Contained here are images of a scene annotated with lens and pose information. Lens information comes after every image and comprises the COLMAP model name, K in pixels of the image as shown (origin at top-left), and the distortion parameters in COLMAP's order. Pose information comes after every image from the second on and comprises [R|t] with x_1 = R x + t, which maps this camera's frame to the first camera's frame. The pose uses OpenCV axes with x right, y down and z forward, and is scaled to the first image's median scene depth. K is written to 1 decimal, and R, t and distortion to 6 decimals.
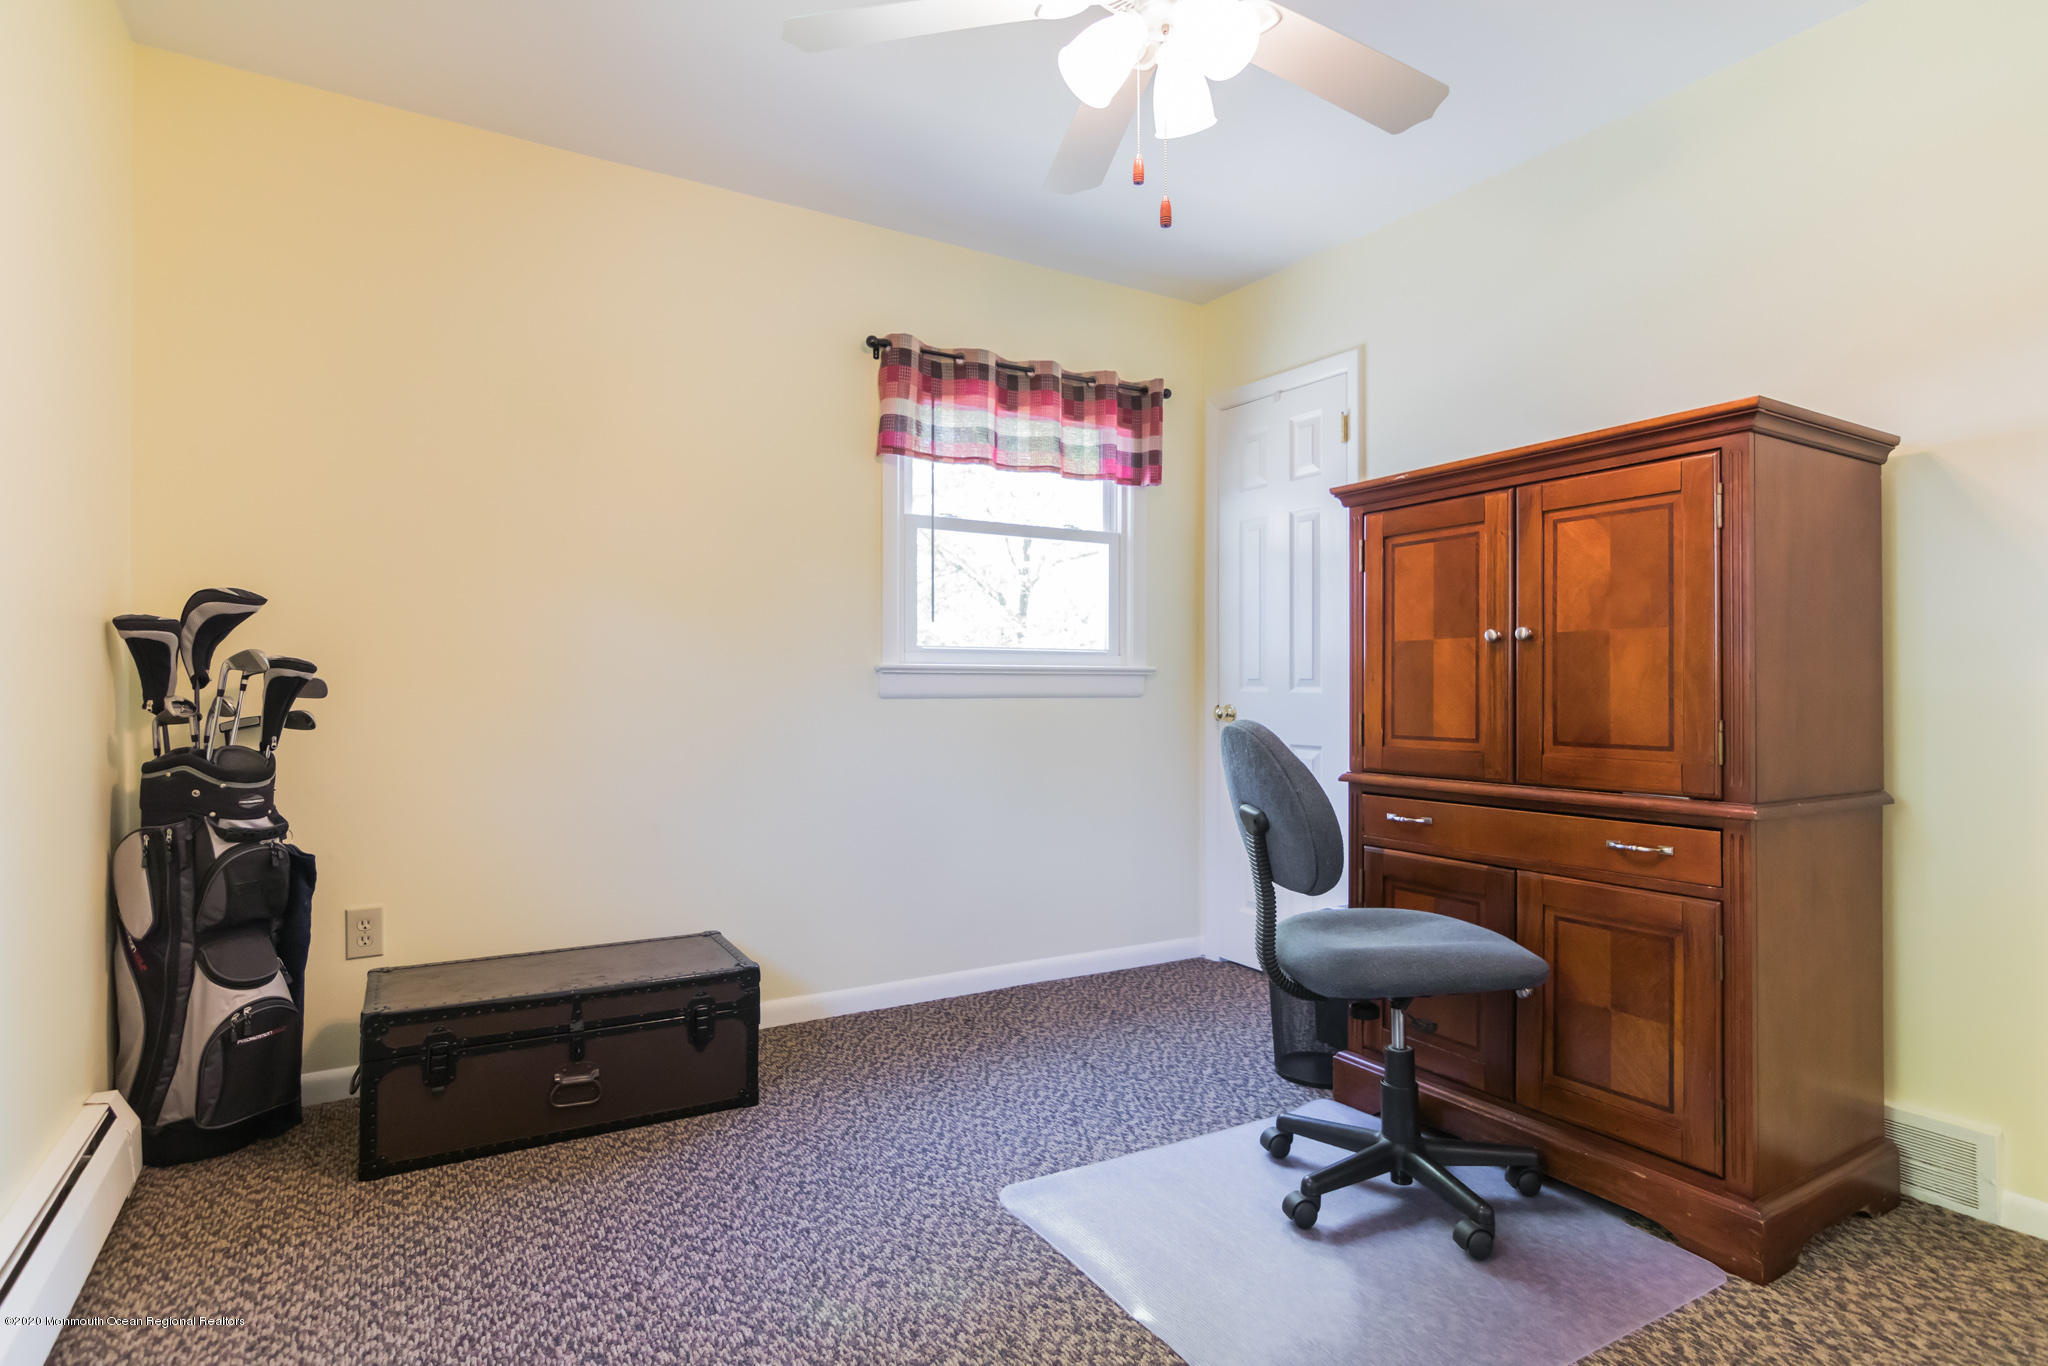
lens RADIAL K [[1059.5, 0, 1024.0], [0, 1059.5, 683.0], [0, 0, 1]] dist [-0.000751, 0.000130]
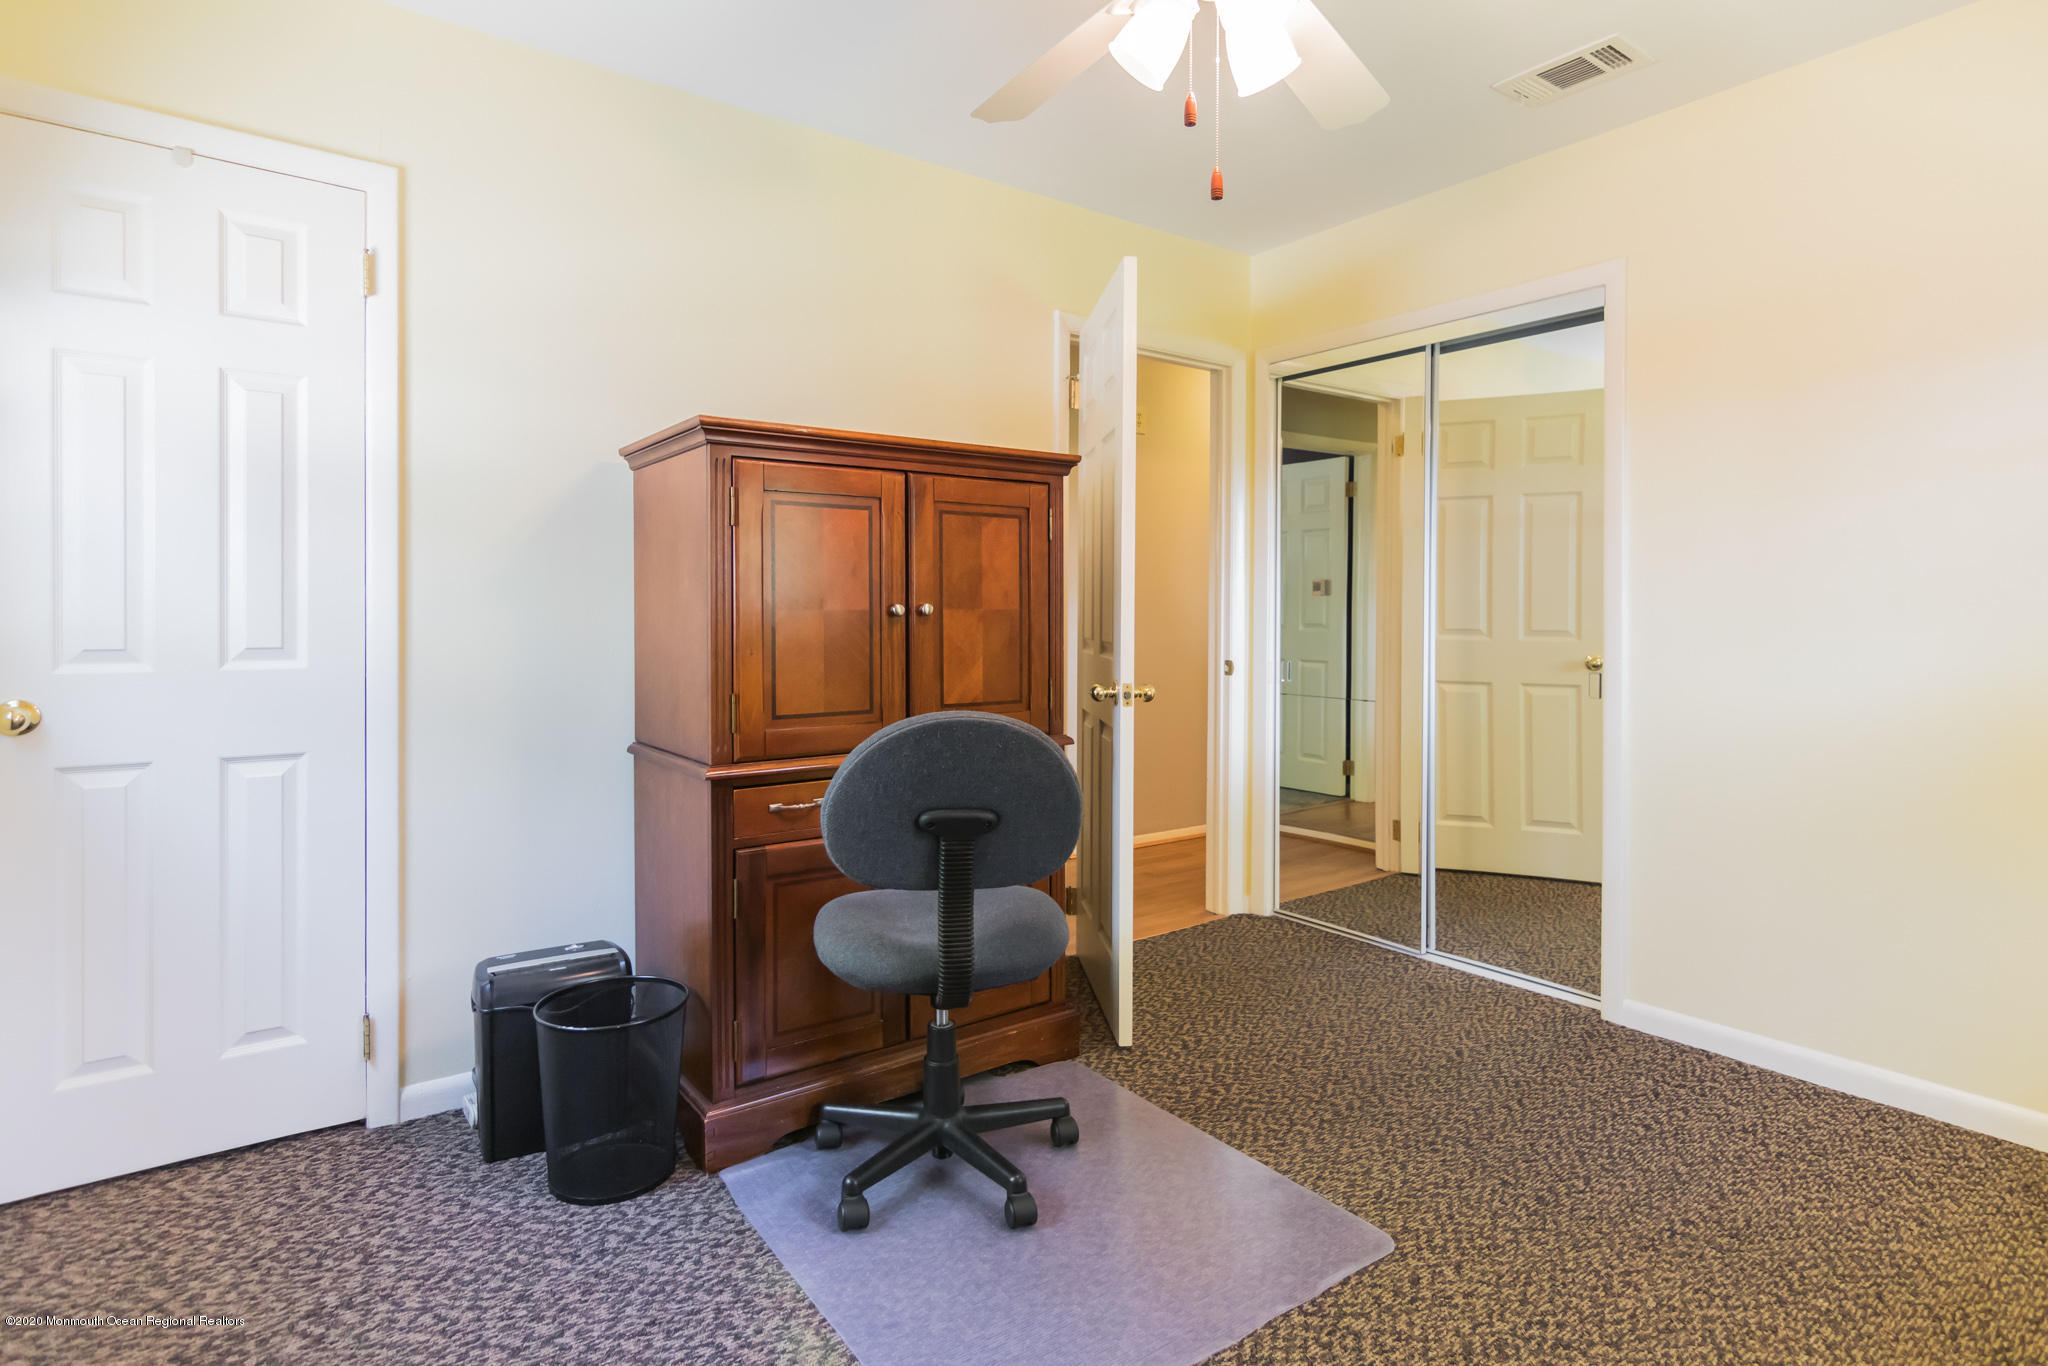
lens RADIAL K [[1107.2, 0, 1028.2], [0, 1107.2, 624.6], [0, 0, 1]] dist [0.026981, 0.000747]
pose [[-0.090190, -0.000343, 0.995925, -0.547994], [-0.003195, 0.999995, 0.000055, -0.024769], [-0.995919, -0.003177, -0.090190, 0.798564]]
